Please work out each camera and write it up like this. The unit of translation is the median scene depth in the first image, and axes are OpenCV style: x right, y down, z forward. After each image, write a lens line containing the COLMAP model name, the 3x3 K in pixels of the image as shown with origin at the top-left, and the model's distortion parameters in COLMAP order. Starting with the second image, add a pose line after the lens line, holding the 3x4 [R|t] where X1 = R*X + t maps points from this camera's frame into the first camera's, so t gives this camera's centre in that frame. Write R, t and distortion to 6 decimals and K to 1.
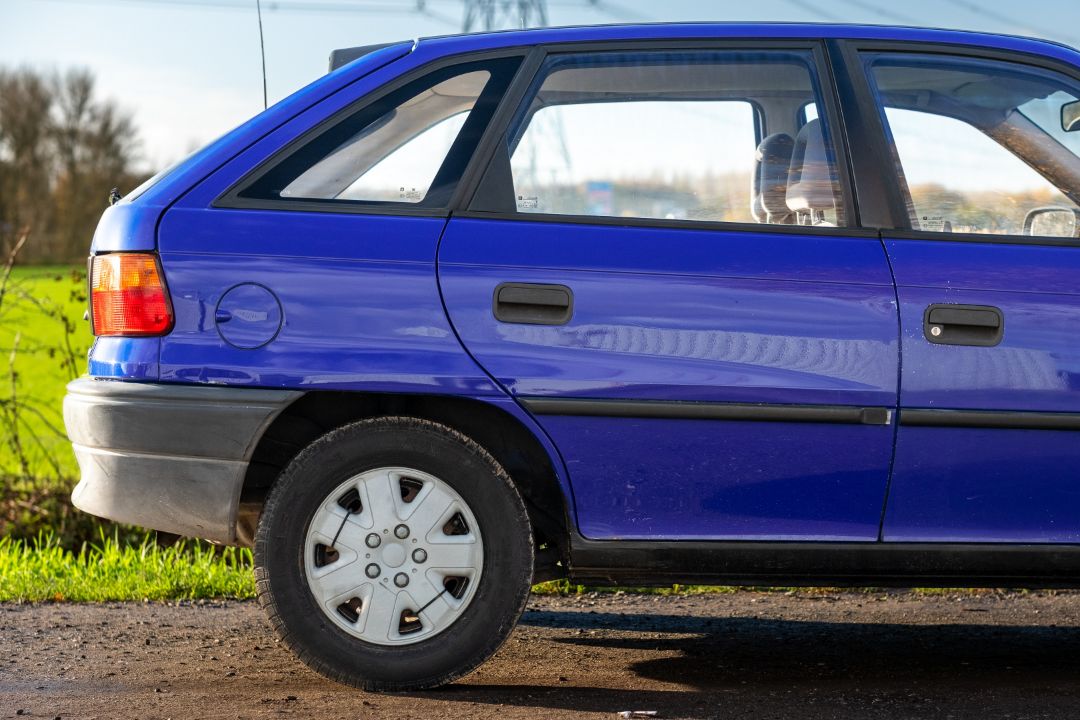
lens RADIAL K [[2573.1, 0, 540.0], [0, 2573.1, 360.0], [0, 0, 1]] dist [0.030986, -0.111040]
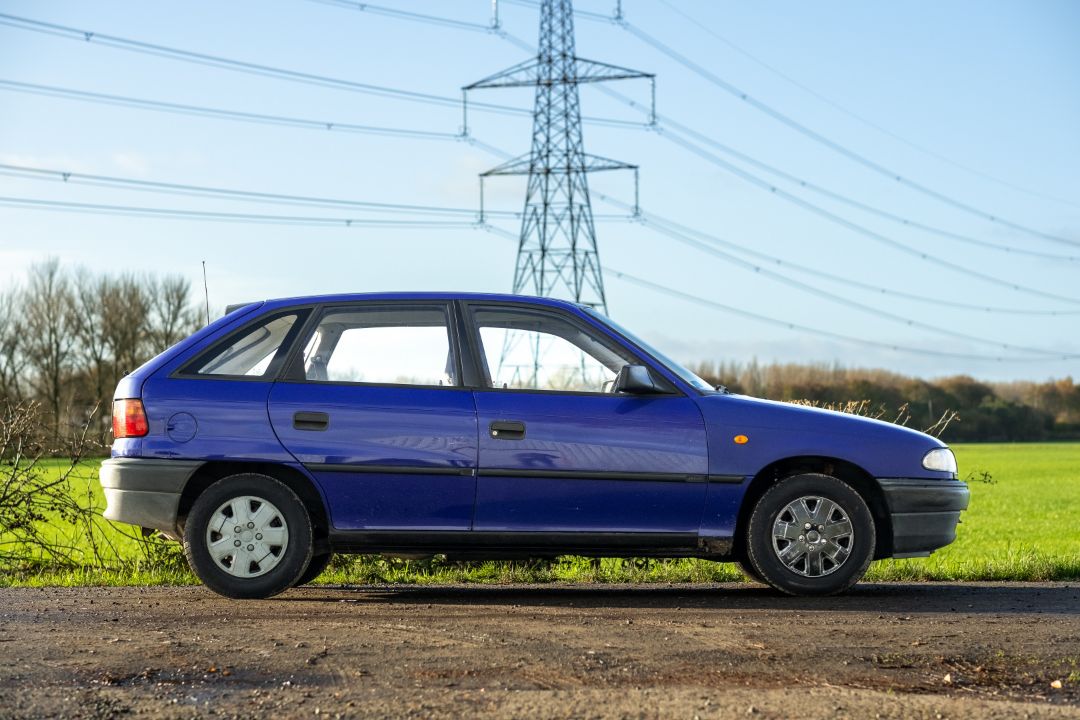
lens RADIAL K [[2439.4, 0, 540.0], [0, 2439.4, 360.0], [0, 0, 1]] dist [0.053635, 0.156638]
pose [[0.999541, -0.004749, -0.029913, 0.253773], [0.002434, 0.997032, -0.076946, 0.086349], [0.030189, 0.076837, 0.996586, -1.069434]]
